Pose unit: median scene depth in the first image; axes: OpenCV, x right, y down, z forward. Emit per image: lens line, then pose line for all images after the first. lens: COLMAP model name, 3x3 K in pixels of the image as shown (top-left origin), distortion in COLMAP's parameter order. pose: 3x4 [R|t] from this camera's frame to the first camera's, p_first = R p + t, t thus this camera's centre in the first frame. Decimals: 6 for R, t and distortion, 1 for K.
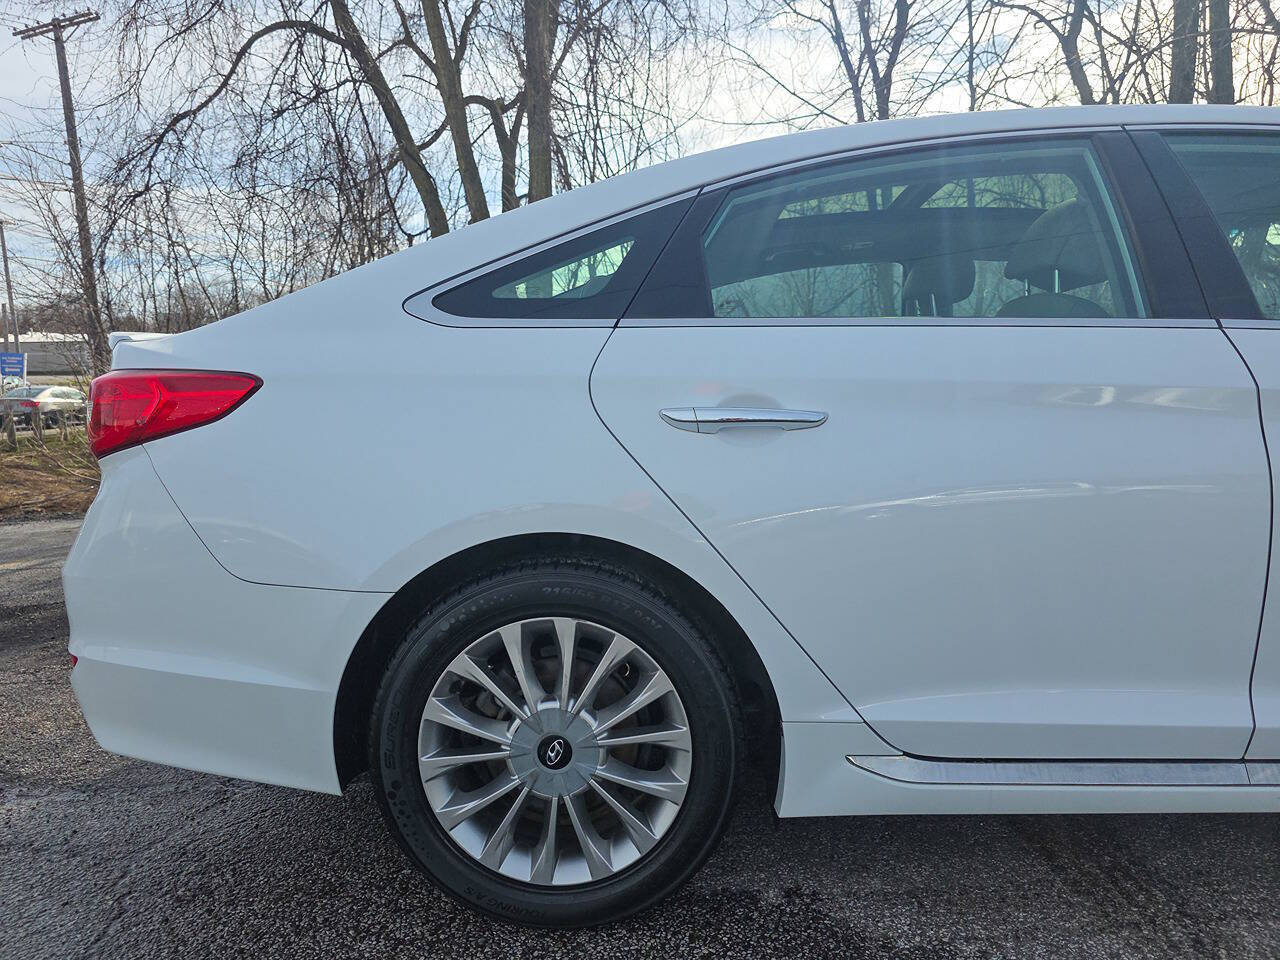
lens RADIAL K [[932.3, 0, 636.8], [0, 932.3, 484.6], [0, 0, 1]] dist [0.049914, -0.042641]
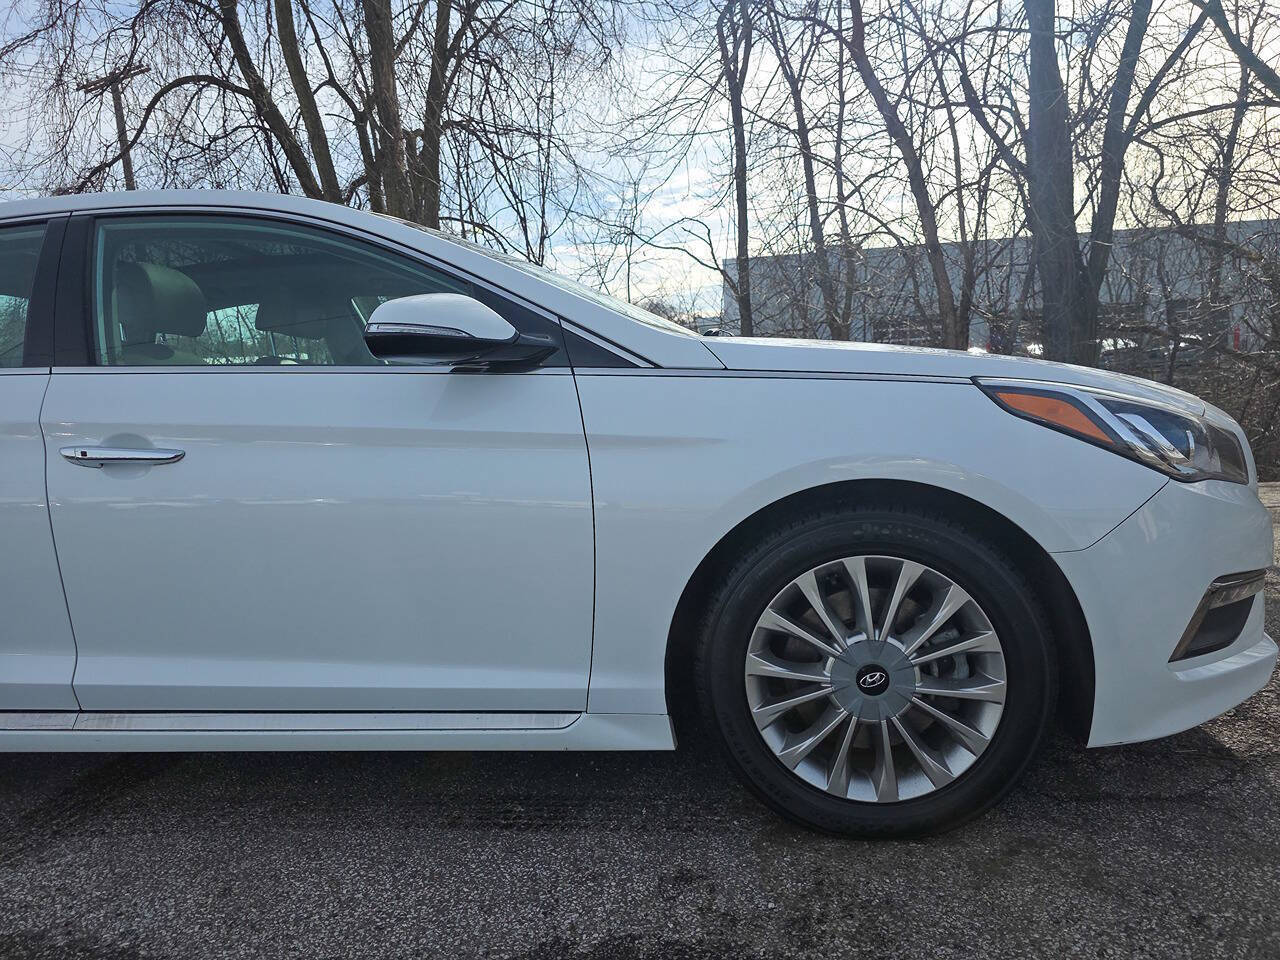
lens RADIAL K [[932.3, 0, 633.7], [0, 932.3, 482.5], [0, 0, 1]] dist [0.049914, -0.042641]
pose [[0.993808, -0.022694, -0.108765, 0.501857], [0.021865, 0.999722, -0.008812, 0.003574], [0.108935, 0.006379, 0.994028, -0.062314]]
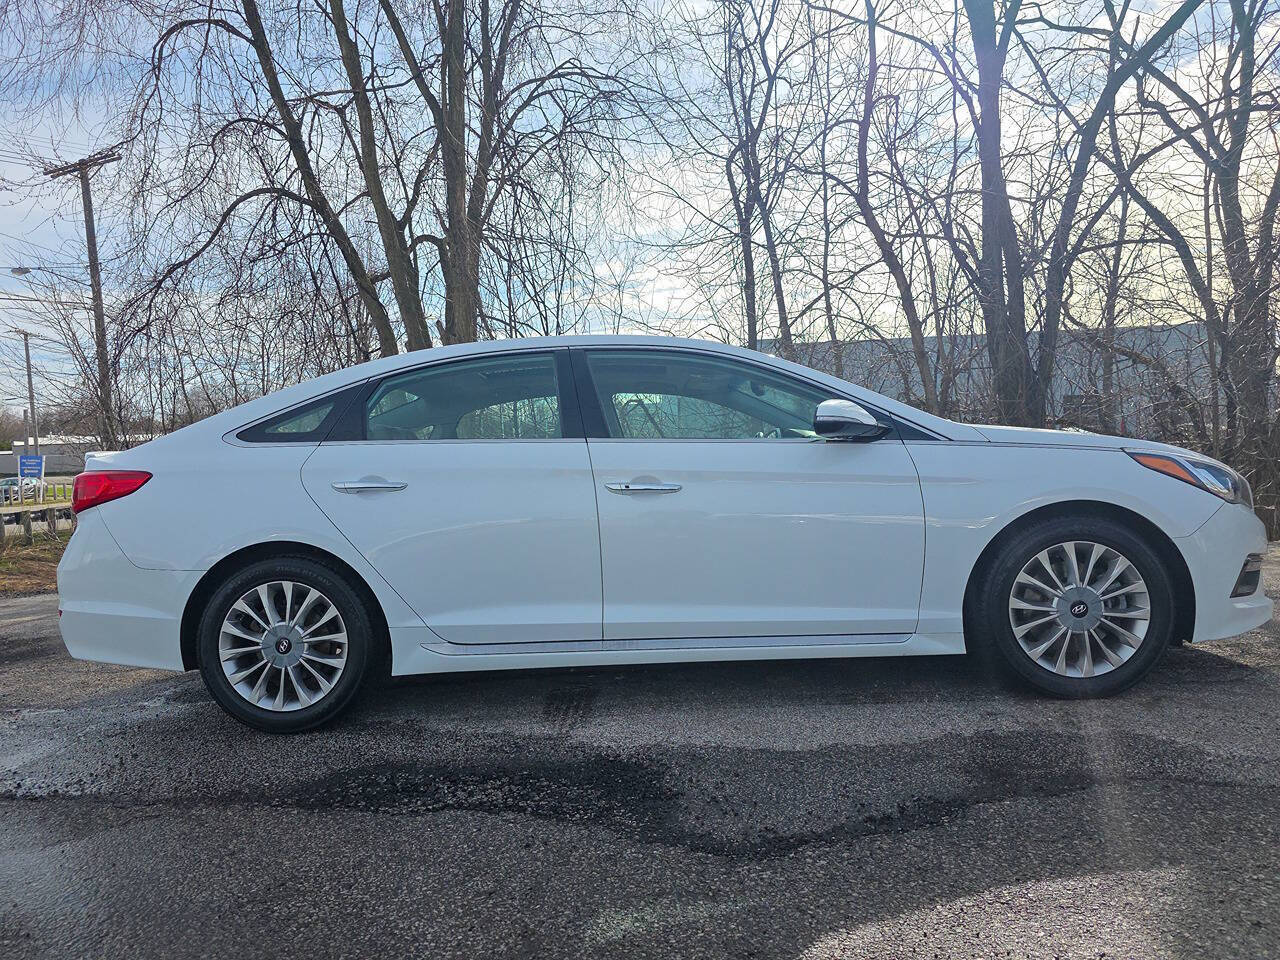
lens RADIAL K [[932.3, 0, 630.3], [0, 932.3, 474.6], [0, 0, 1]] dist [0.049914, -0.042641]
pose [[0.999606, -0.023698, -0.015012, 0.244227], [0.022045, 0.994537, -0.102030, 0.044256], [0.017348, 0.101658, 0.994668, -0.377332]]
